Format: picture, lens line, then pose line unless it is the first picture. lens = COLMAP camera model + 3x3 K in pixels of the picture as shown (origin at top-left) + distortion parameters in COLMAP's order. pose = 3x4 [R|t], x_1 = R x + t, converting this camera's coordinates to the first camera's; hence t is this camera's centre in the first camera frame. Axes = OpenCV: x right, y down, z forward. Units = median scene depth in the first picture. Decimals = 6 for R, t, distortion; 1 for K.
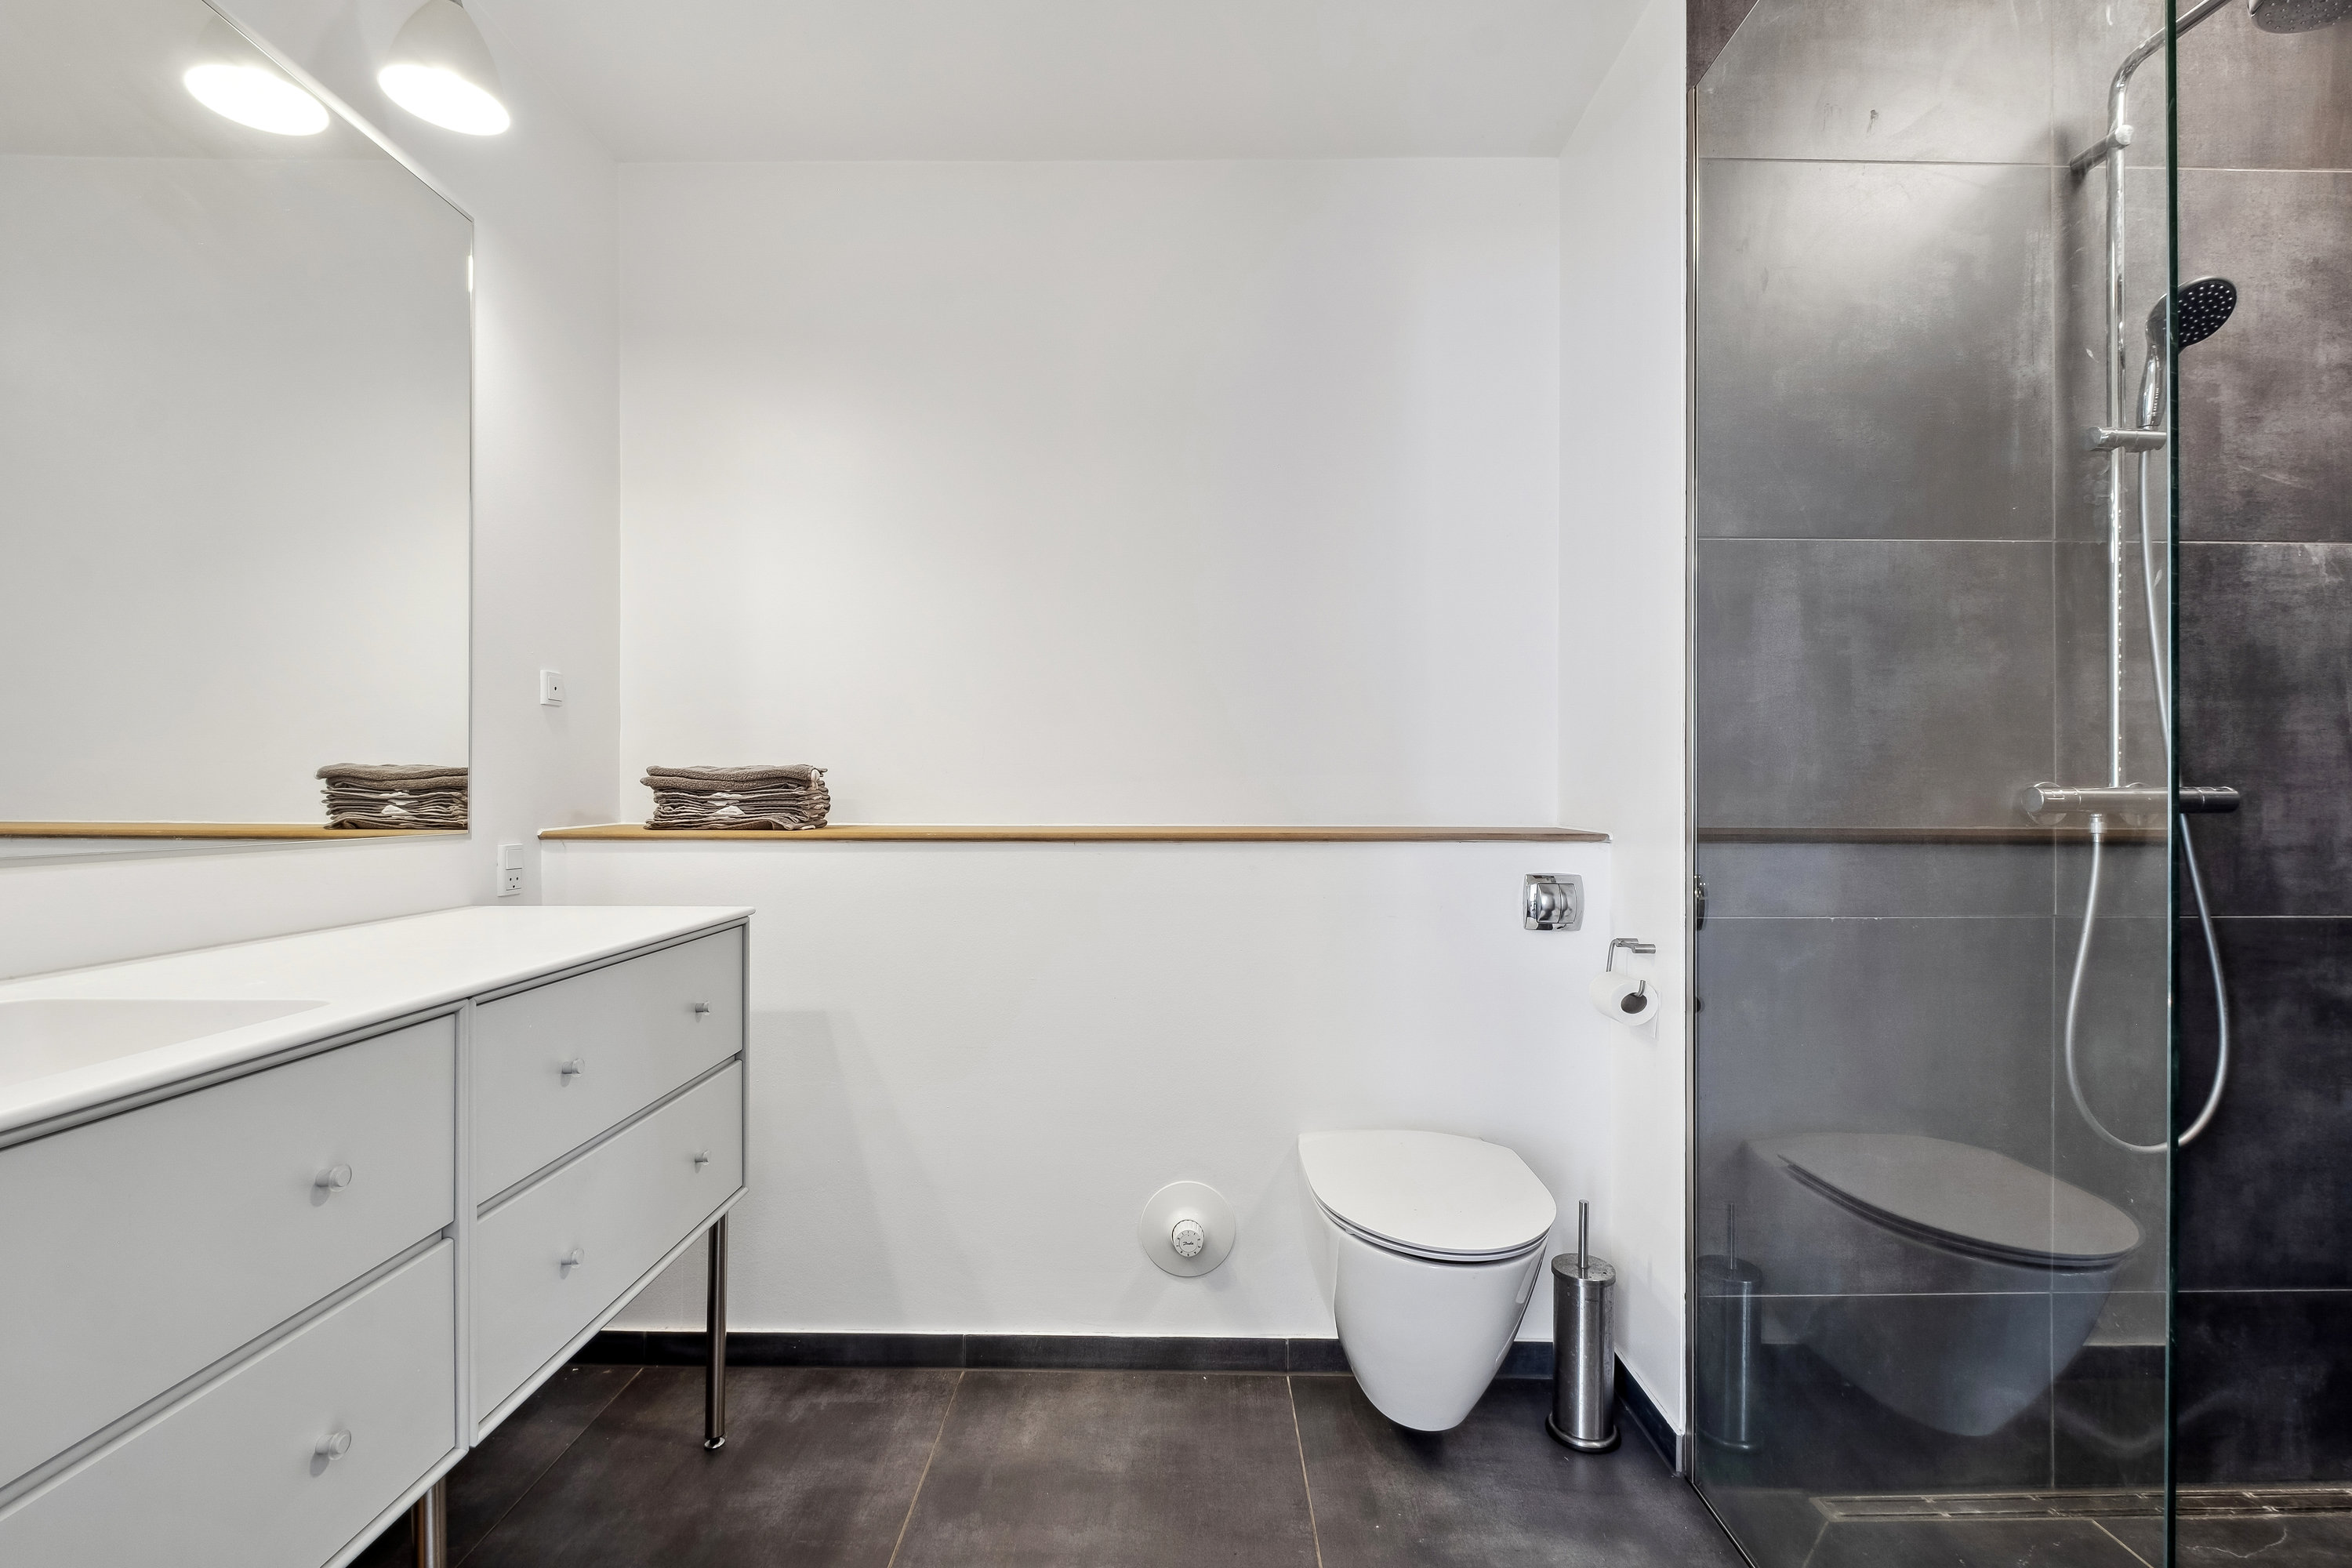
lens RADIAL K [[1050.0, 0, 1165.1], [0, 1050.0, 791.4], [0, 0, 1]] dist [-0.007467, -0.002453]
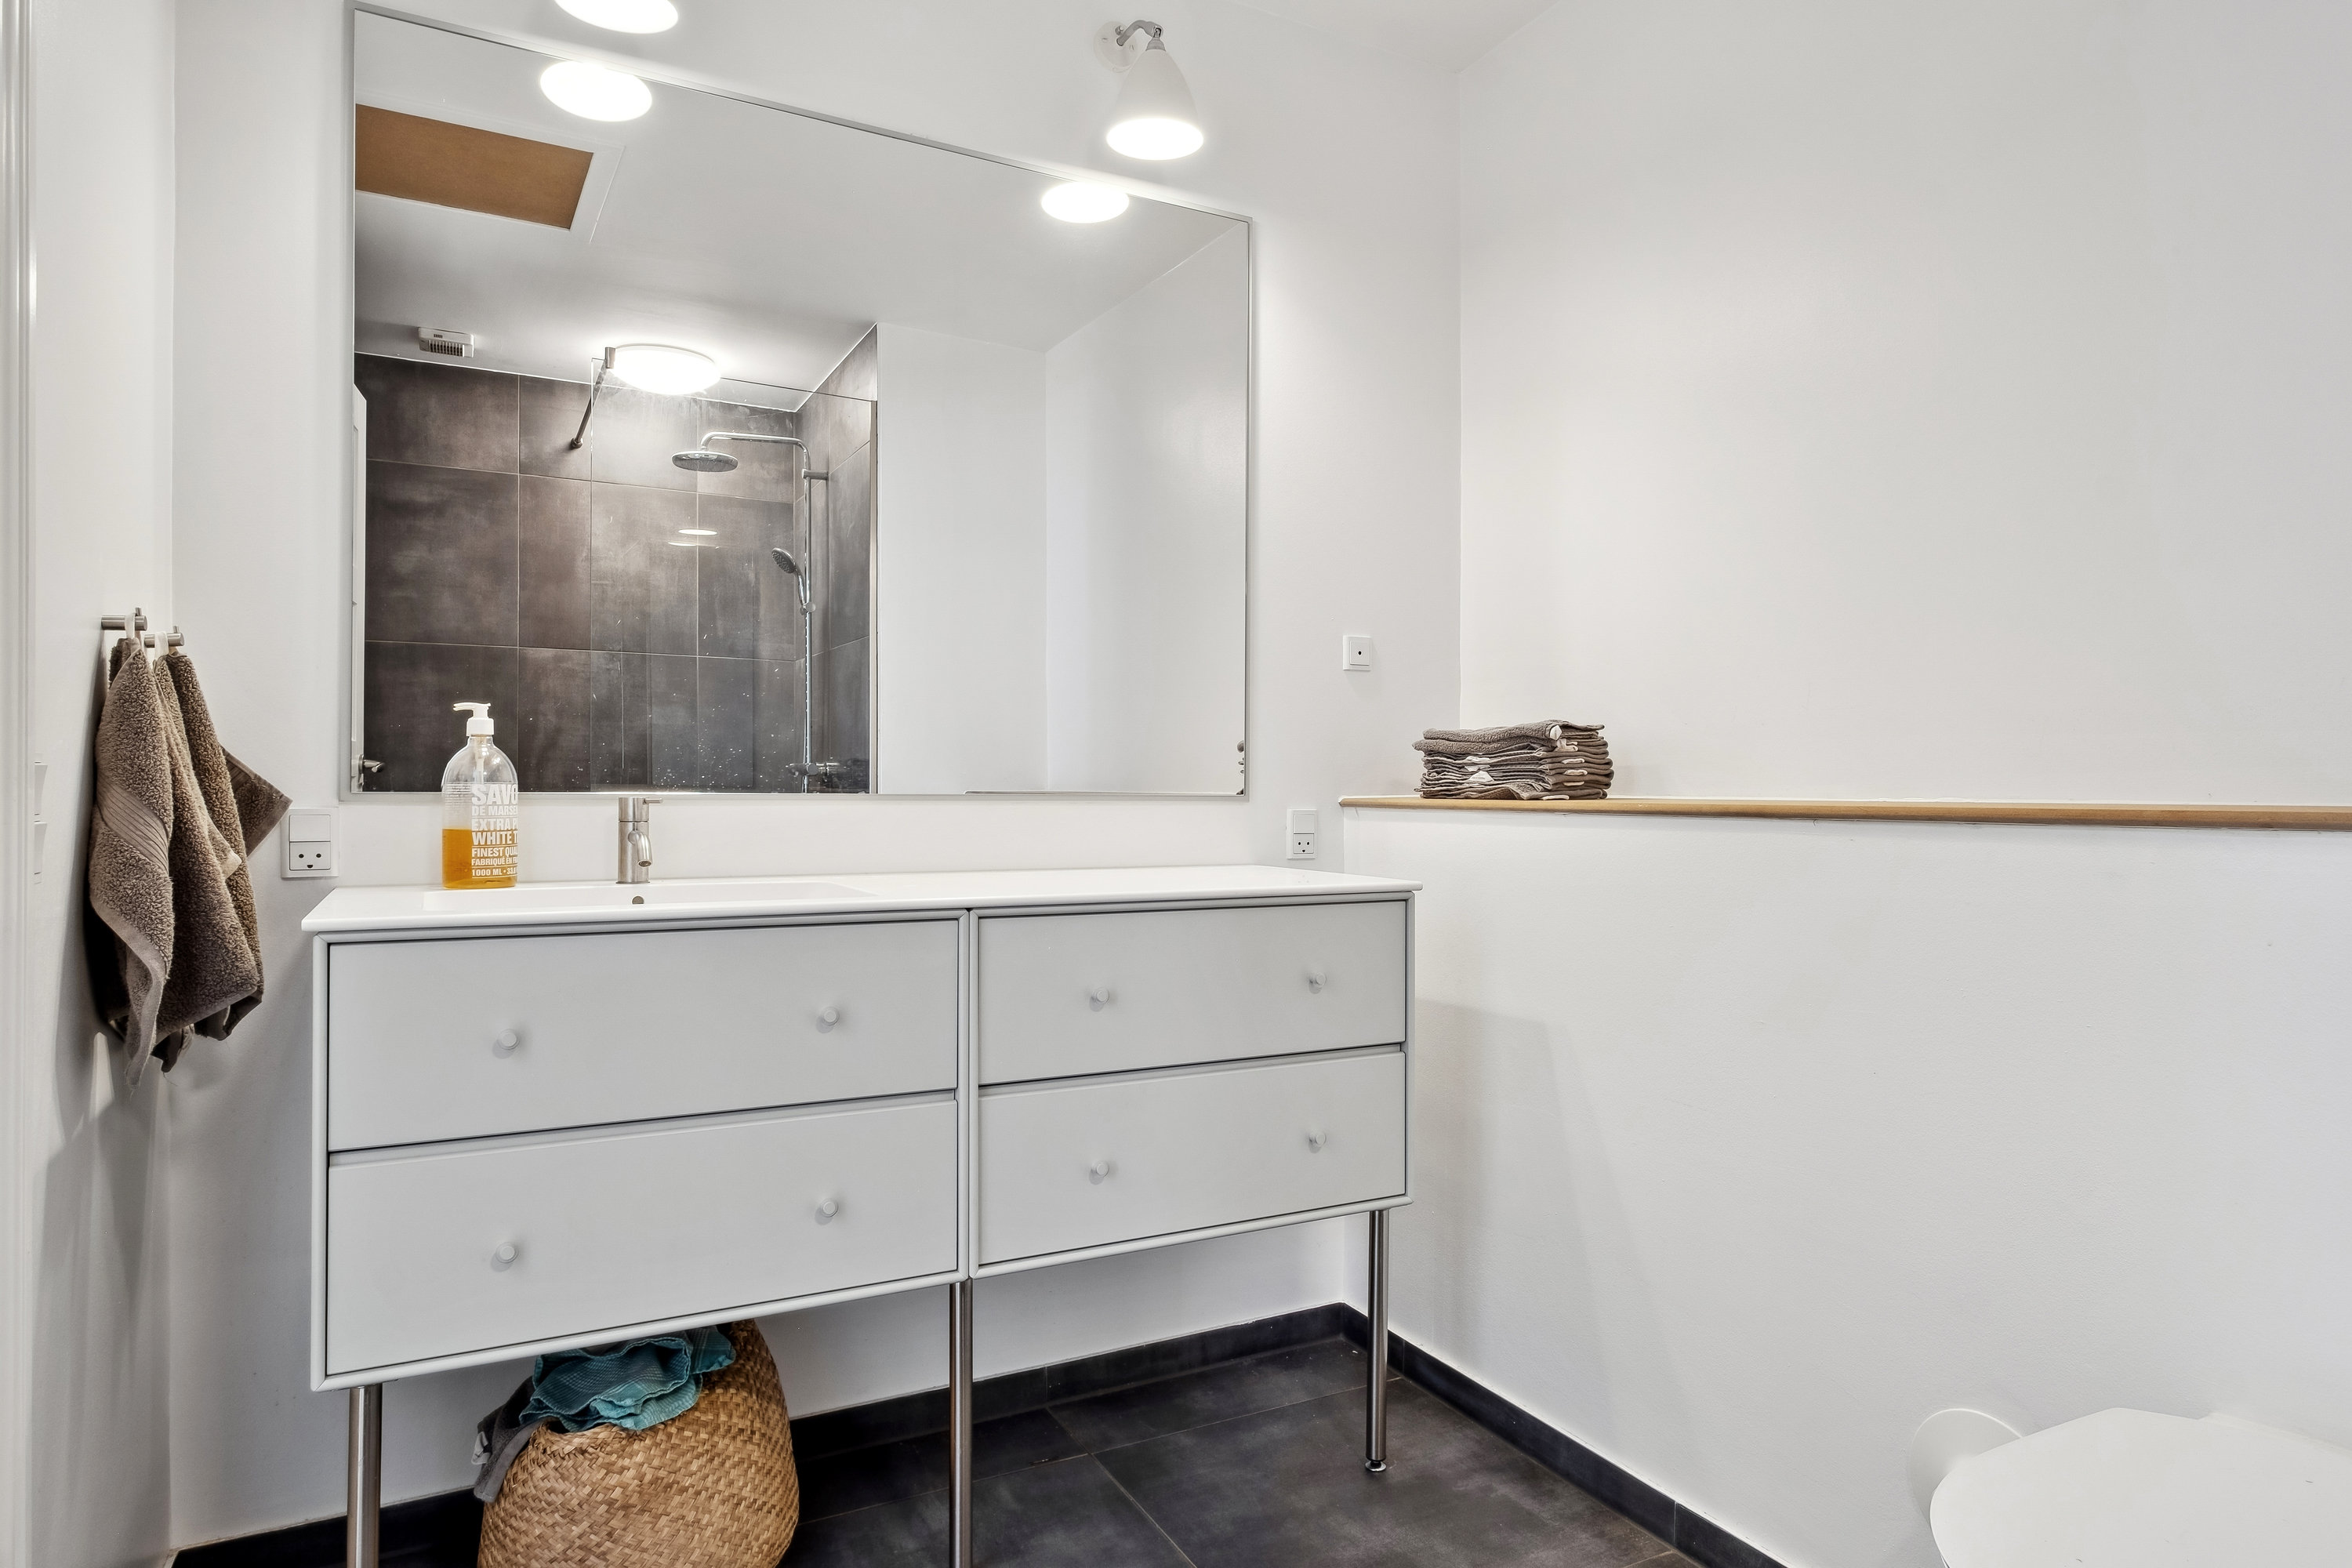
lens RADIAL K [[1375.5, 0, 1173.3], [0, 1375.5, 789.5], [0, 0, 1]] dist [-0.003707, 0.000125]
pose [[0.459216, 0.000280, -0.888324, 0.475204], [-0.002020, 0.999998, -0.000729, 0.030085], [0.888322, 0.002129, 0.459216, 0.251584]]
